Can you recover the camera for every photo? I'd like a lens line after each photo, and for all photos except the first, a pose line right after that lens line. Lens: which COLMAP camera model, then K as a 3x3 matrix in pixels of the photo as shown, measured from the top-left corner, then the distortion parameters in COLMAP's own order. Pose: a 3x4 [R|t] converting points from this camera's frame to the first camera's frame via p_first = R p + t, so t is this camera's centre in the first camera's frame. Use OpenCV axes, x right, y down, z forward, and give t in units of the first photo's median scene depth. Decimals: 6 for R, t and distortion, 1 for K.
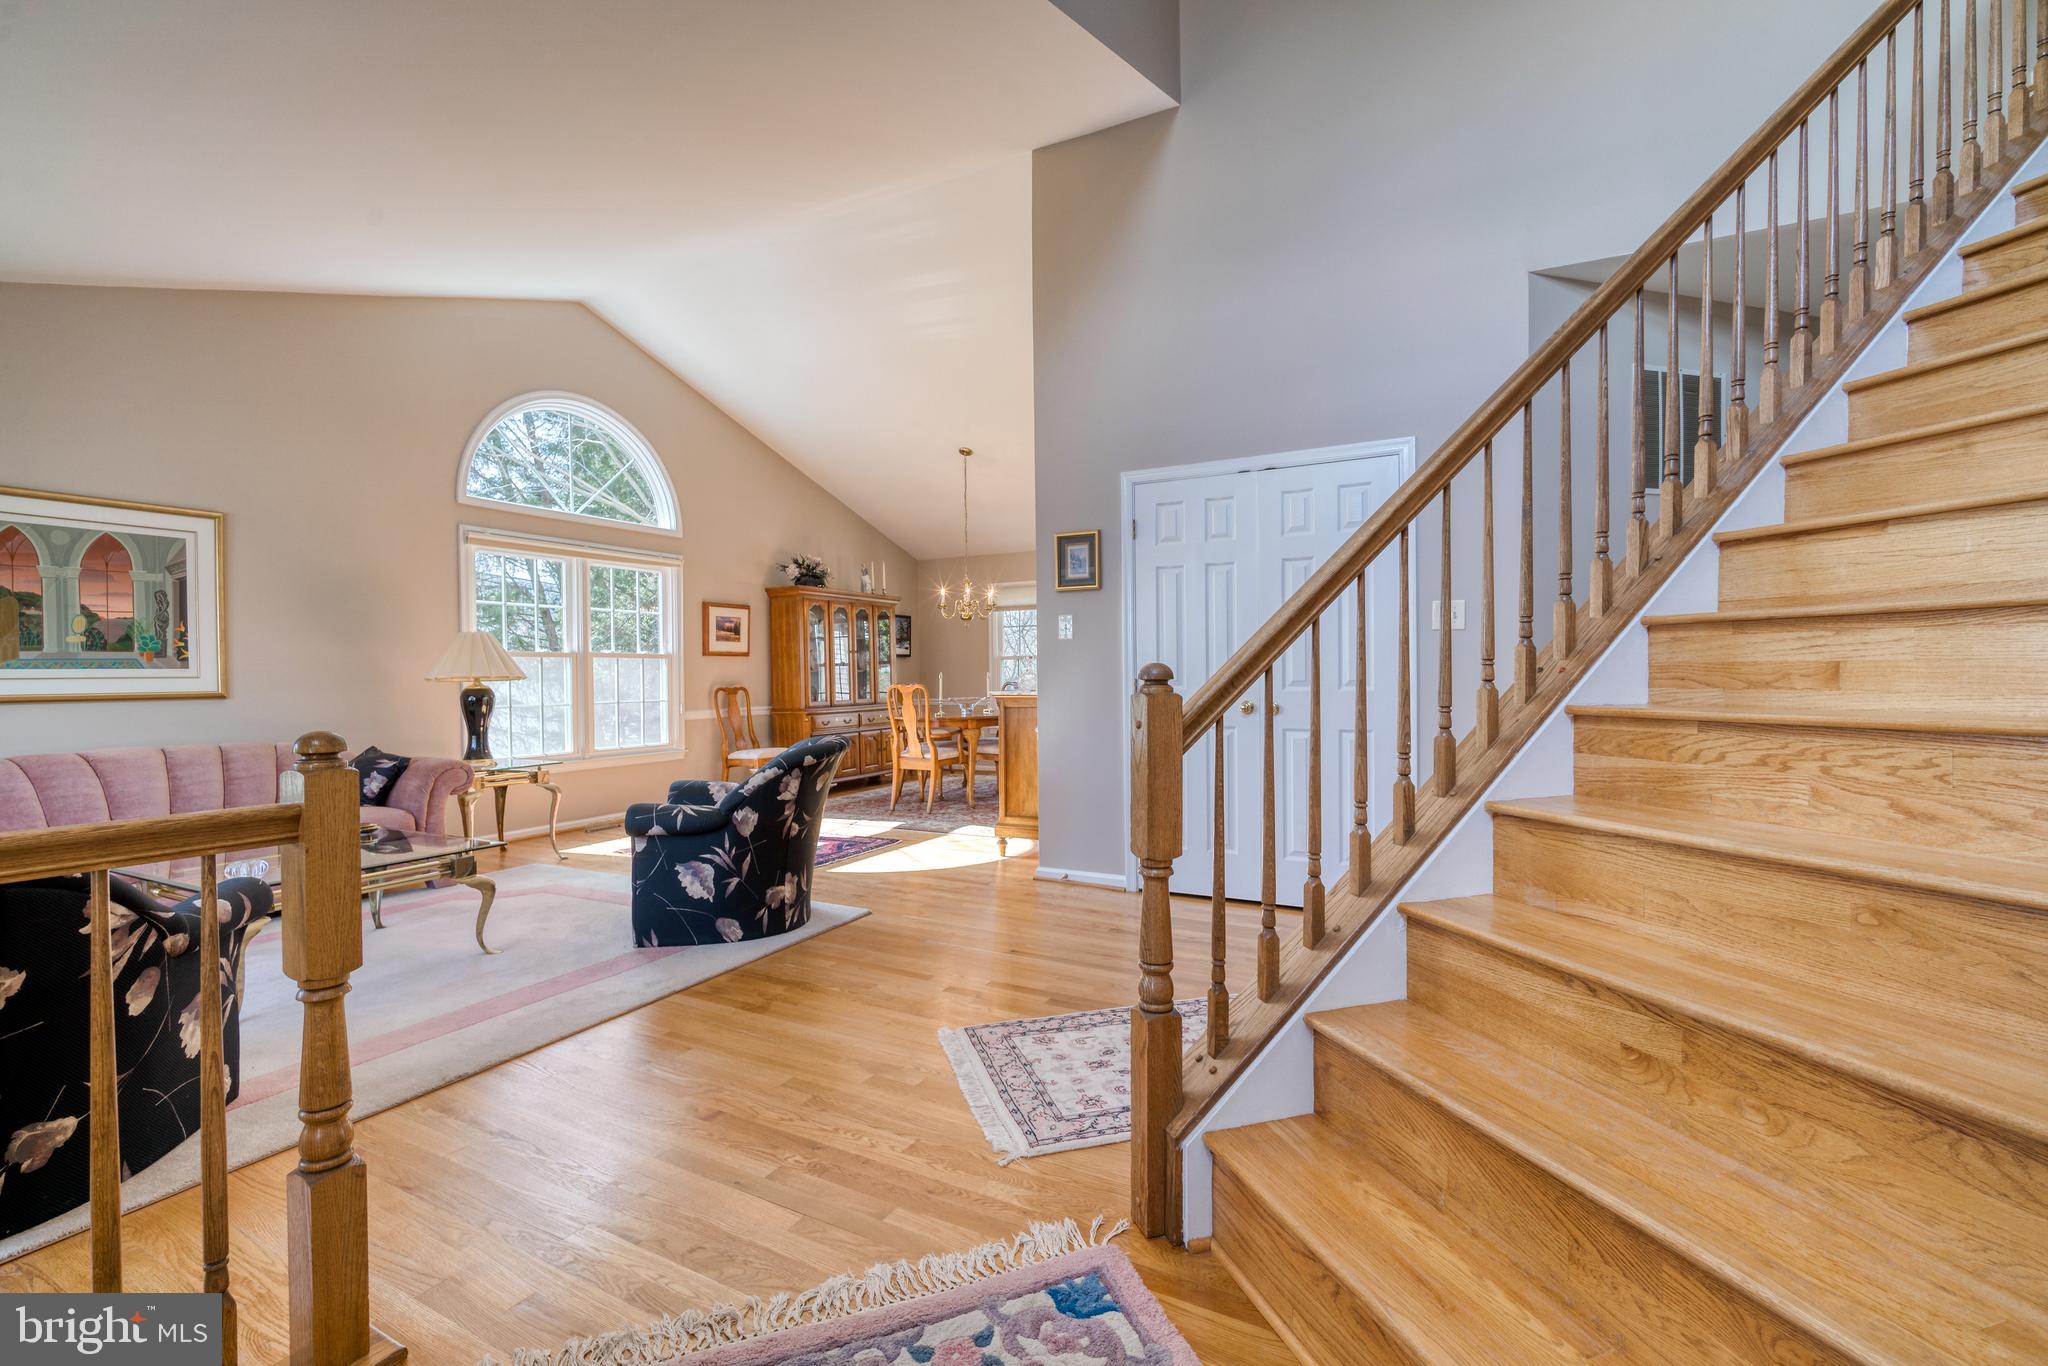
lens RADIAL K [[884.7, 0, 1022.1], [0, 884.7, 690.4], [0, 0, 1]] dist [-0.007271, 0.002080]
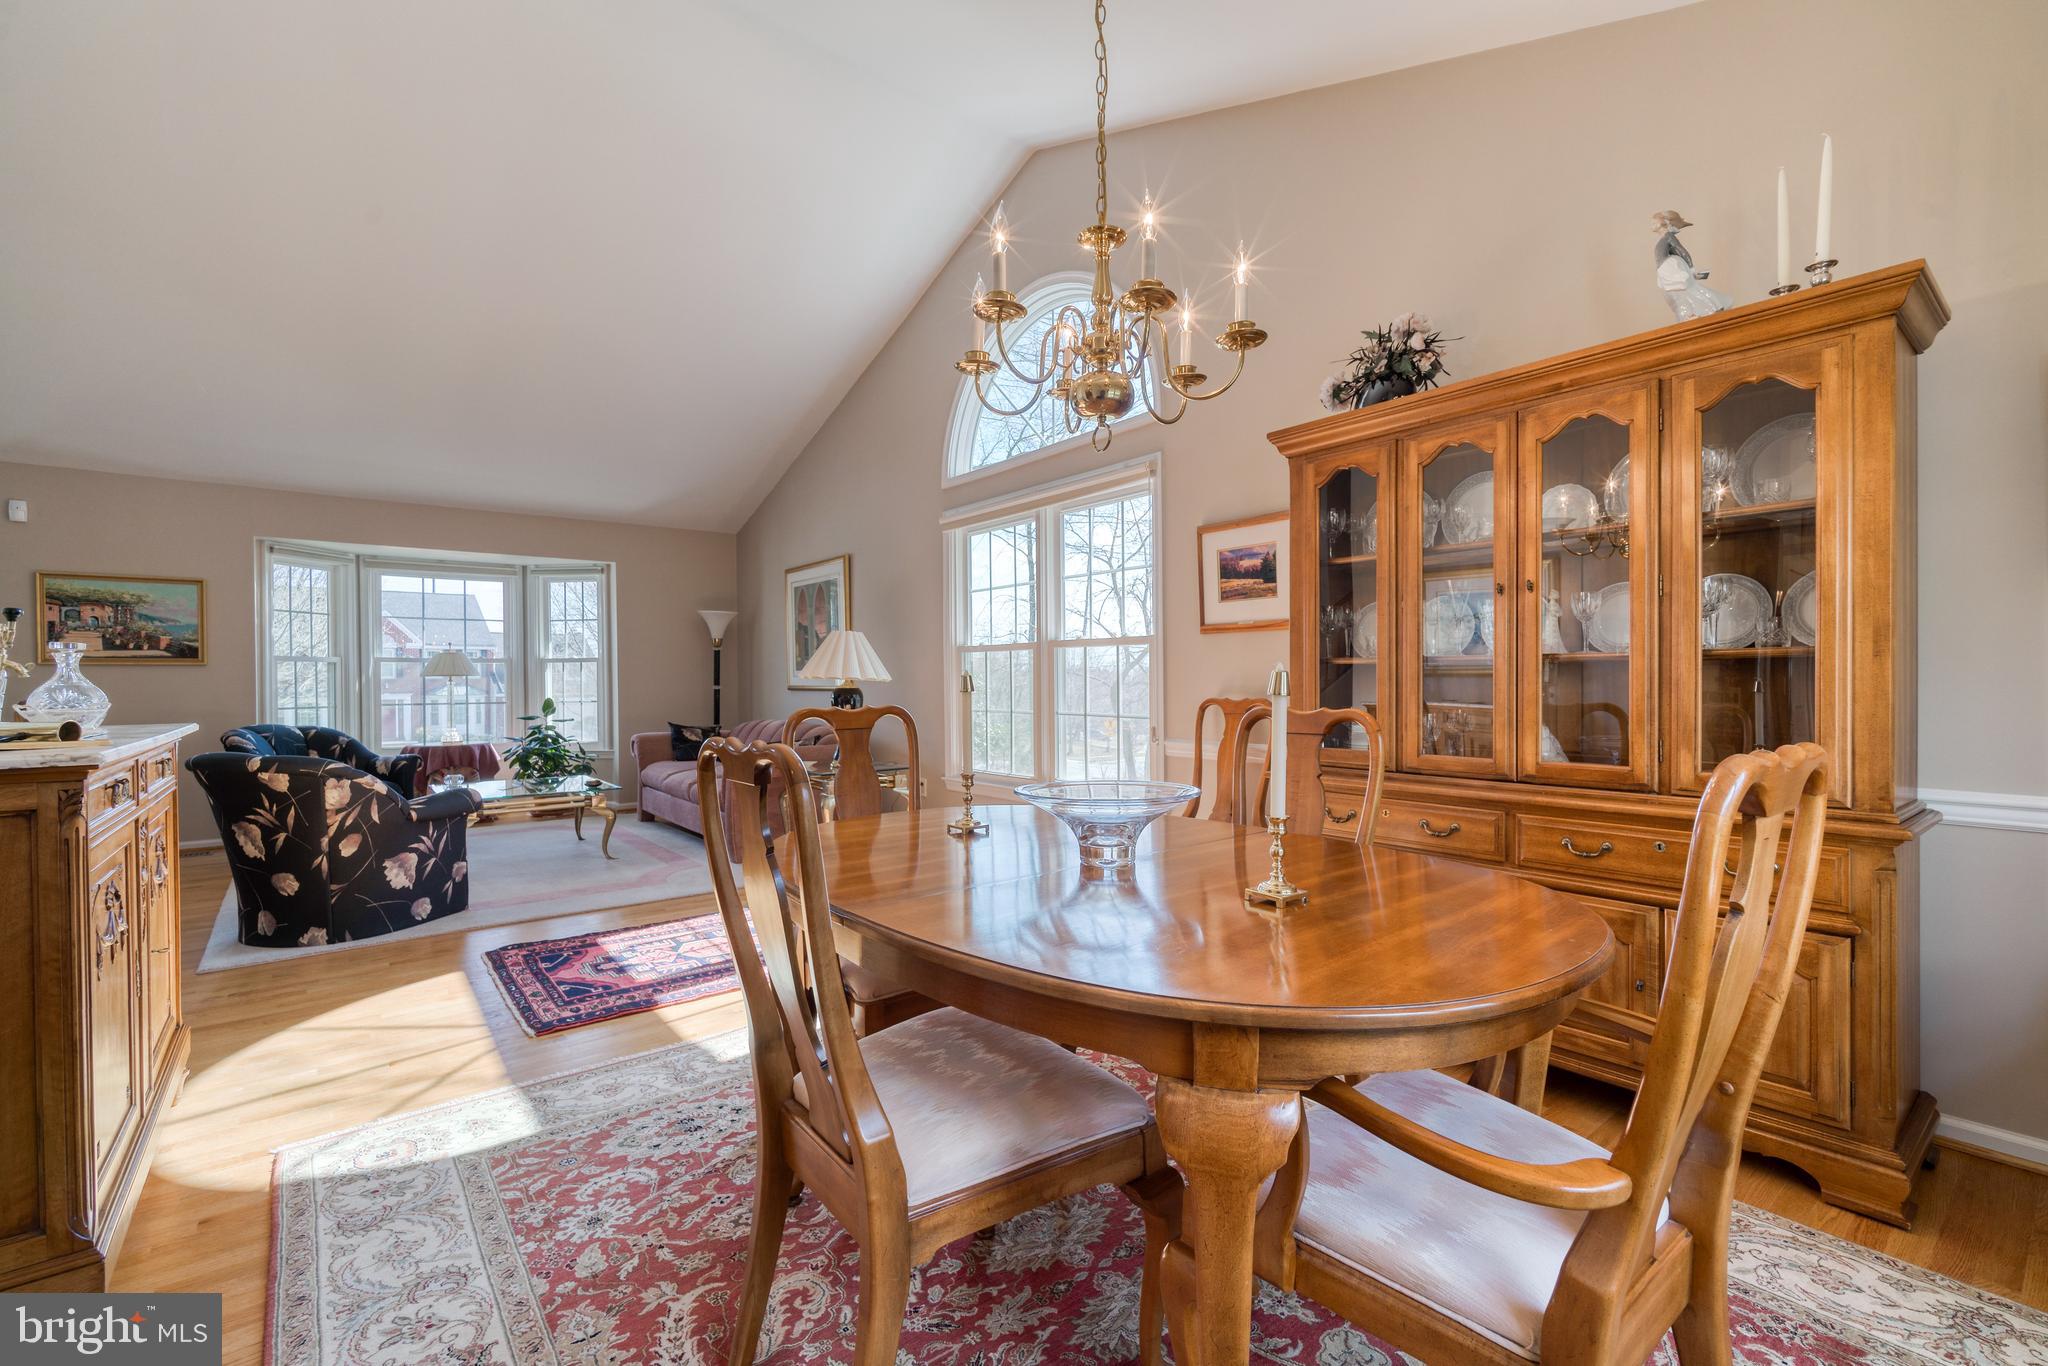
lens RADIAL K [[884.7, 0, 1007.5], [0, 884.7, 683.2], [0, 0, 1]] dist [-0.007271, 0.002080]
pose [[-0.405345, 0.015016, -0.914041, 0.239643], [-0.008282, 0.999764, 0.020097, -0.032203], [0.914126, 0.015716, -0.405125, 1.780457]]
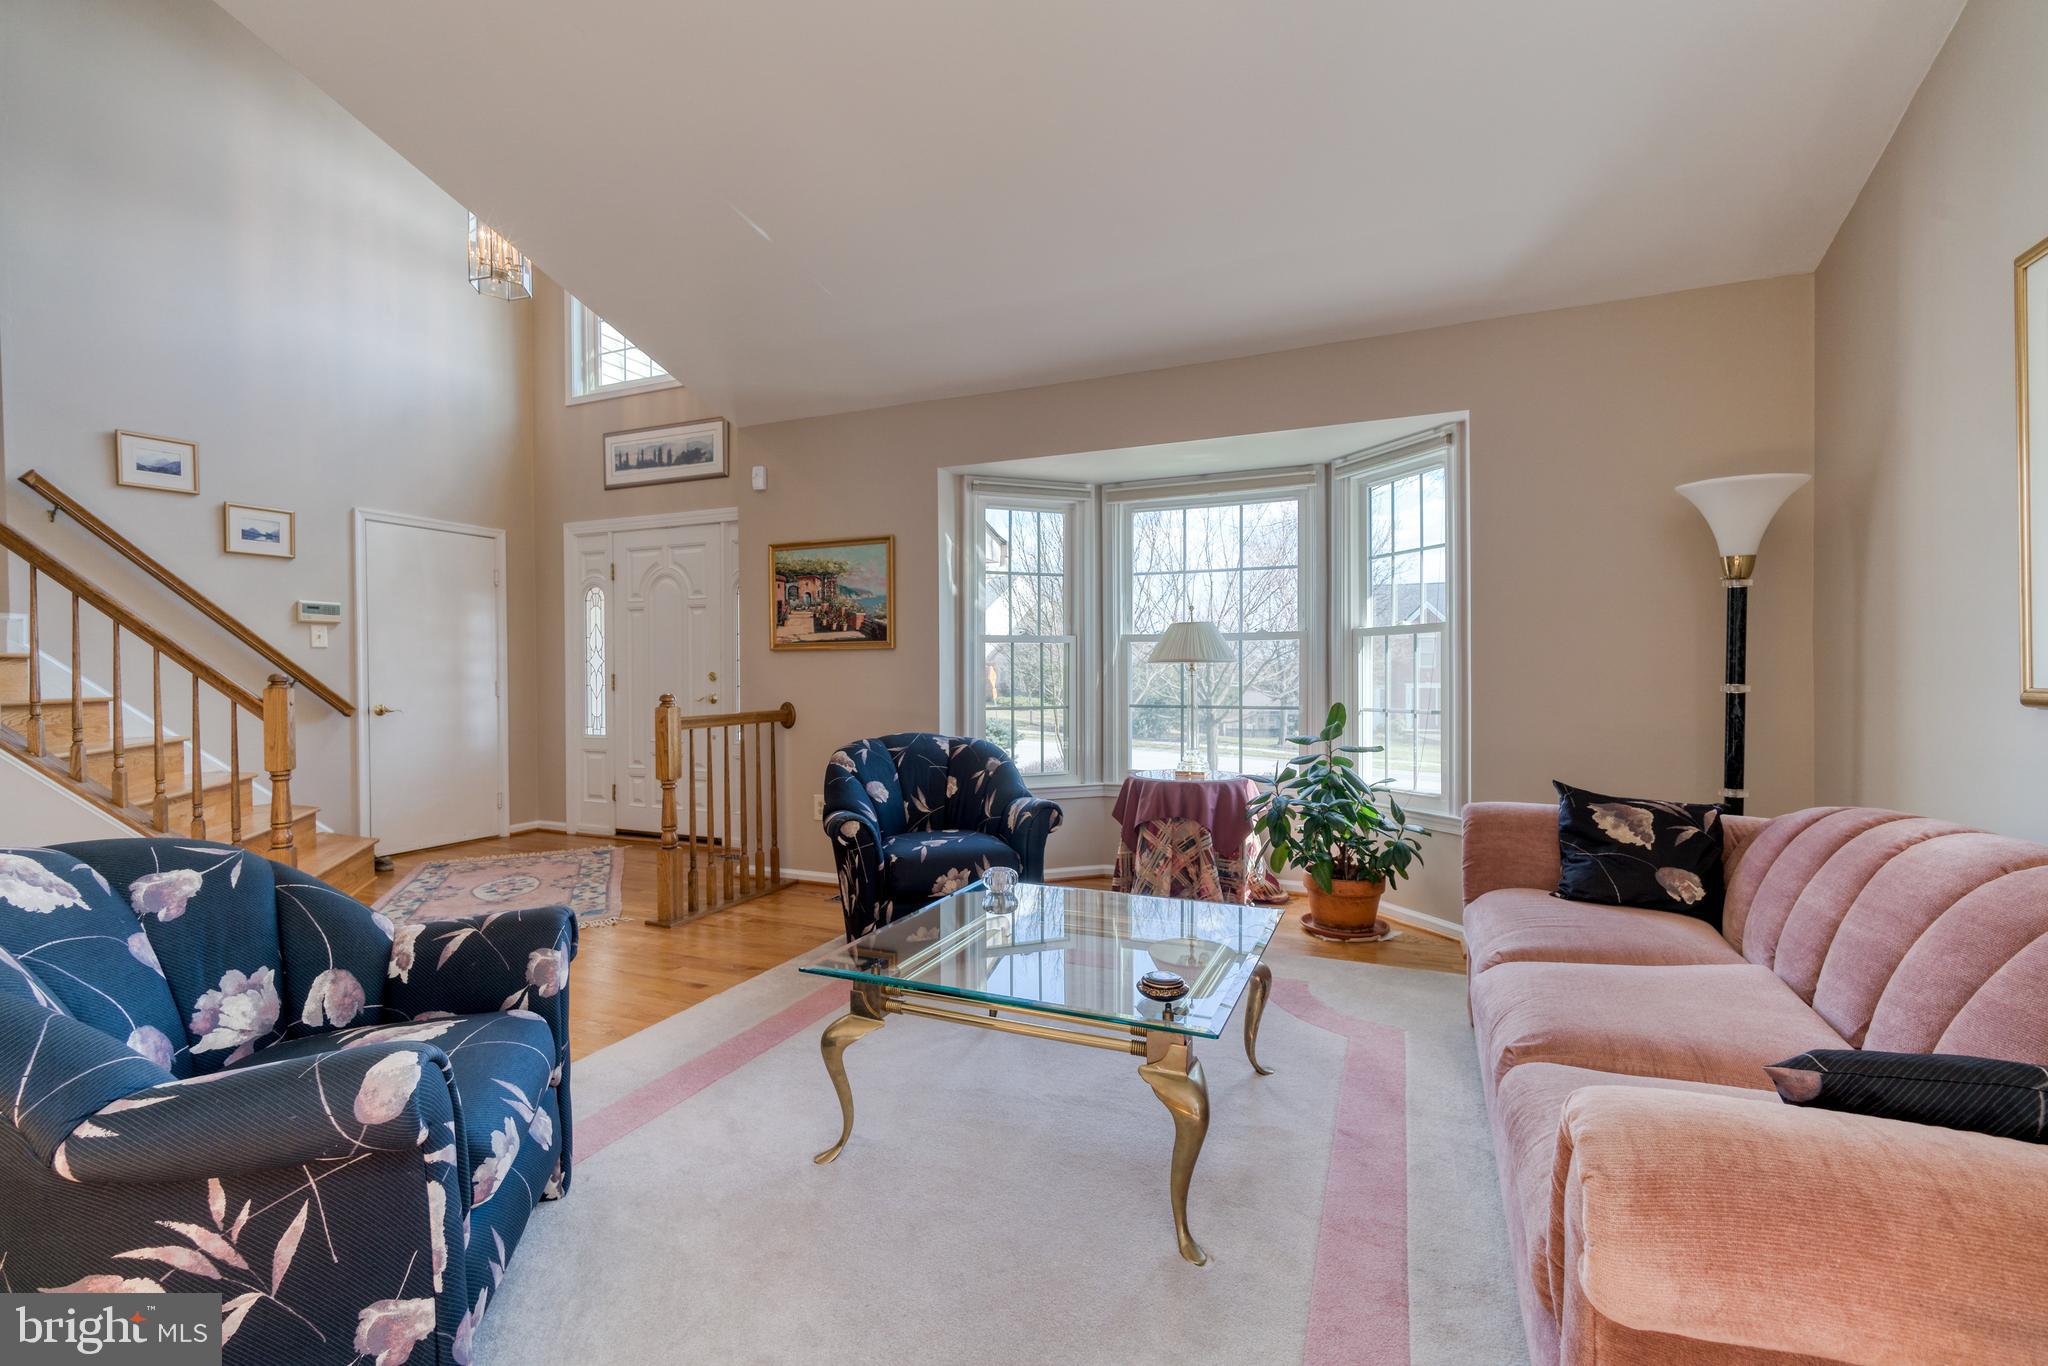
lens RADIAL K [[884.7, 0, 1025.9], [0, 884.7, 689.6], [0, 0, 1]] dist [-0.007271, 0.002080]
pose [[-0.996433, 0.014028, -0.083212, -0.518457], [0.010923, 0.999231, 0.037652, -0.013860], [0.083676, 0.036608, -0.995820, 1.173661]]
